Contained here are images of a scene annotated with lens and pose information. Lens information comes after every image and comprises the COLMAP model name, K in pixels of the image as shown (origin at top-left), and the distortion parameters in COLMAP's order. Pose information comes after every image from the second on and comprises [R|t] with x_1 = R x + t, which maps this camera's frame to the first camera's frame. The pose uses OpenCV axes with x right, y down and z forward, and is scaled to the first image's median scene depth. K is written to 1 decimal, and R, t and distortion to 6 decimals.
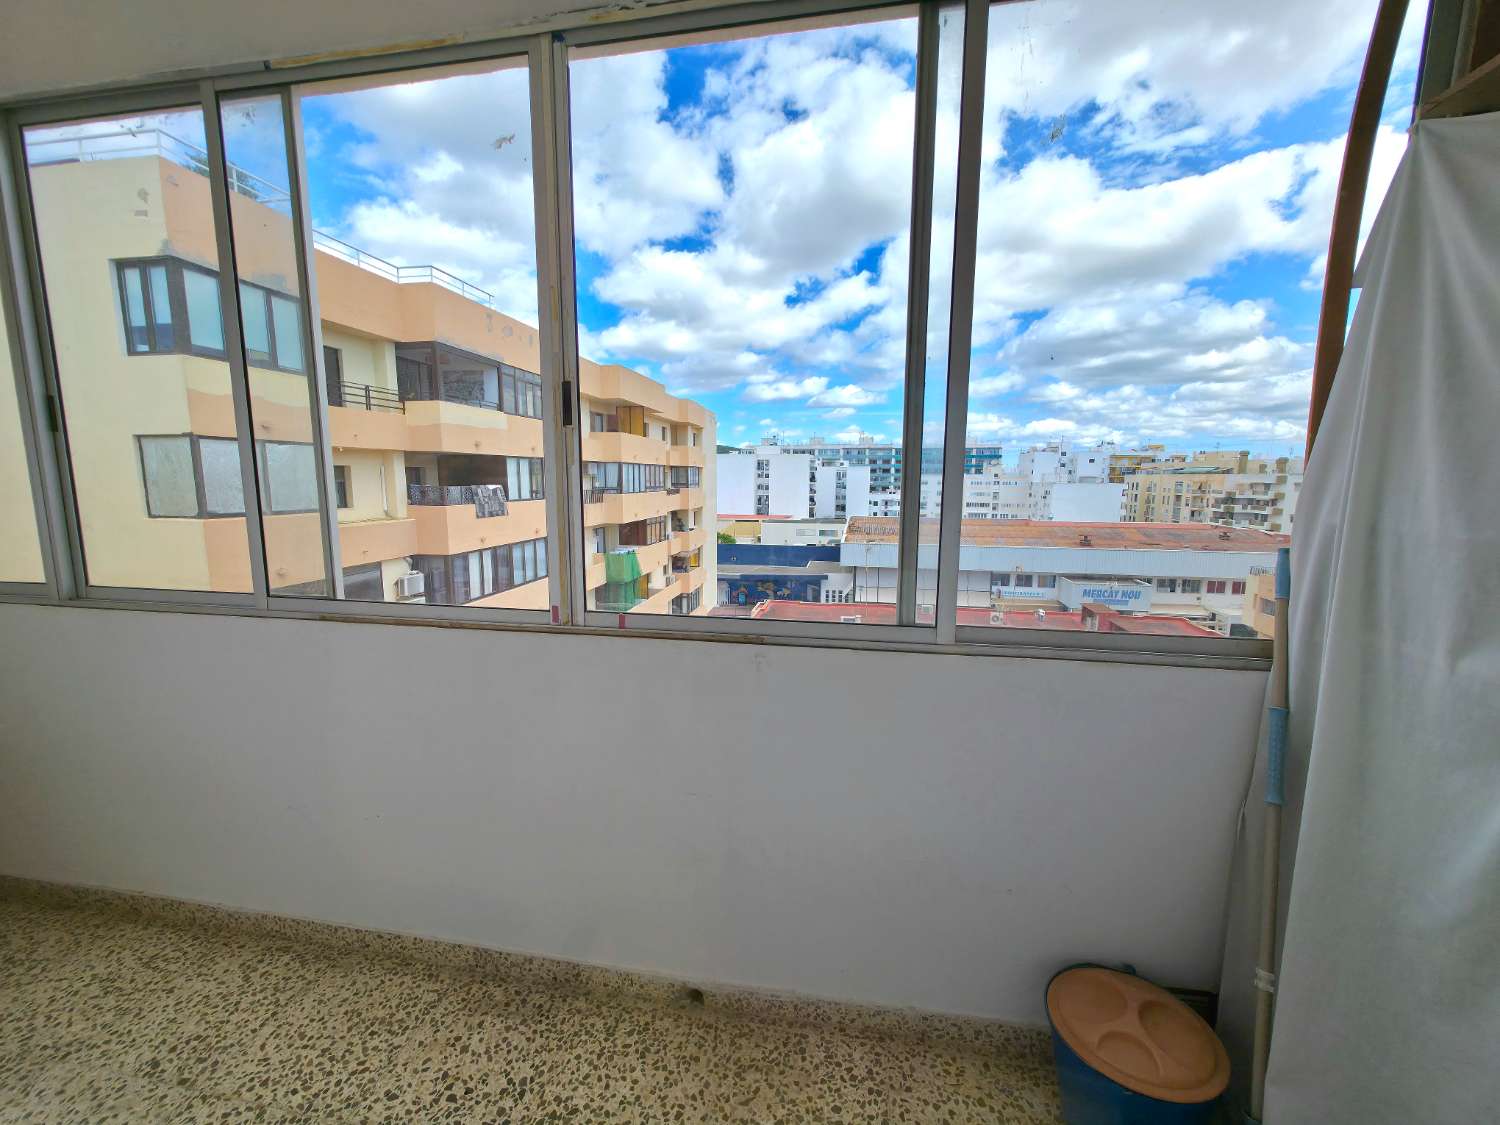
lens RADIAL K [[595.3, 0, 749.5], [0, 595.3, 557.4], [0, 0, 1]] dist [0.000989, 0.000738]
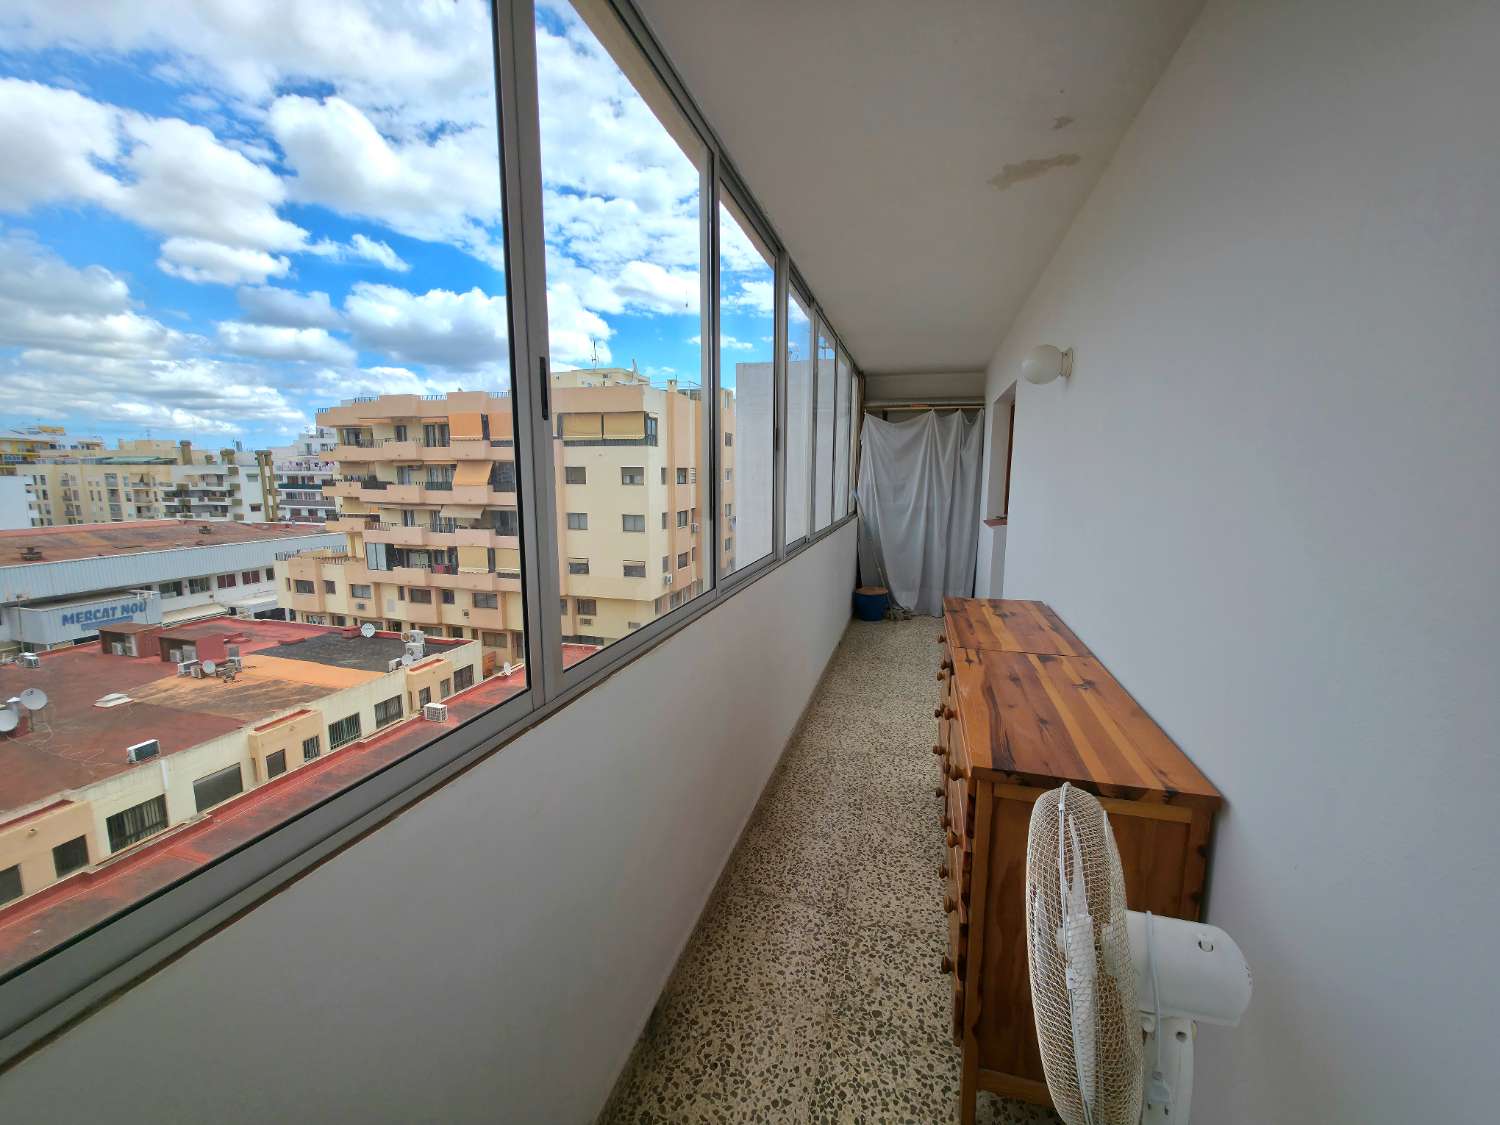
lens RADIAL K [[595.3, 0, 749.5], [0, 595.3, 557.4], [0, 0, 1]] dist [0.000989, 0.000738]
pose [[0.101945, -0.145586, 0.984079, -0.273679], [0.130940, 0.982590, 0.131801, -0.015091], [-0.986135, 0.115419, 0.119233, 0.091177]]
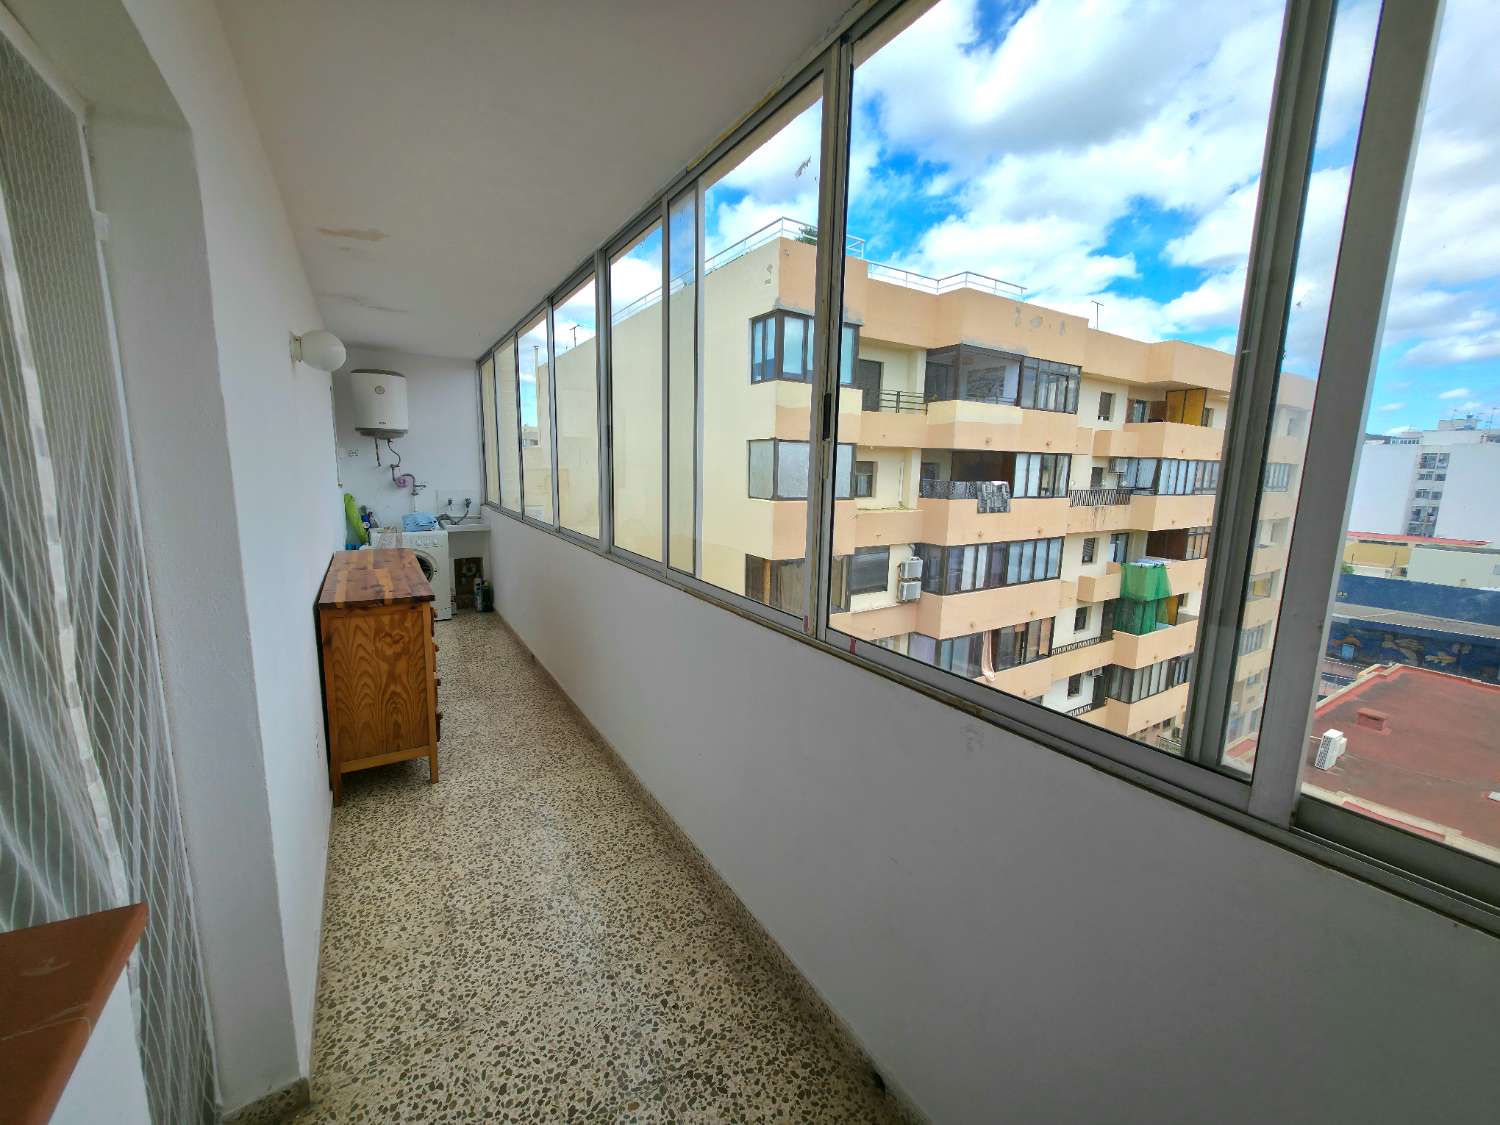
lens RADIAL K [[595.3, 0, 749.5], [0, 595.3, 557.4], [0, 0, 1]] dist [0.000989, 0.000738]
pose [[0.677623, 0.122105, -0.725201, 0.027925], [-0.115825, 0.991532, 0.058722, -0.005558], [0.726231, 0.044205, 0.686028, 0.019046]]
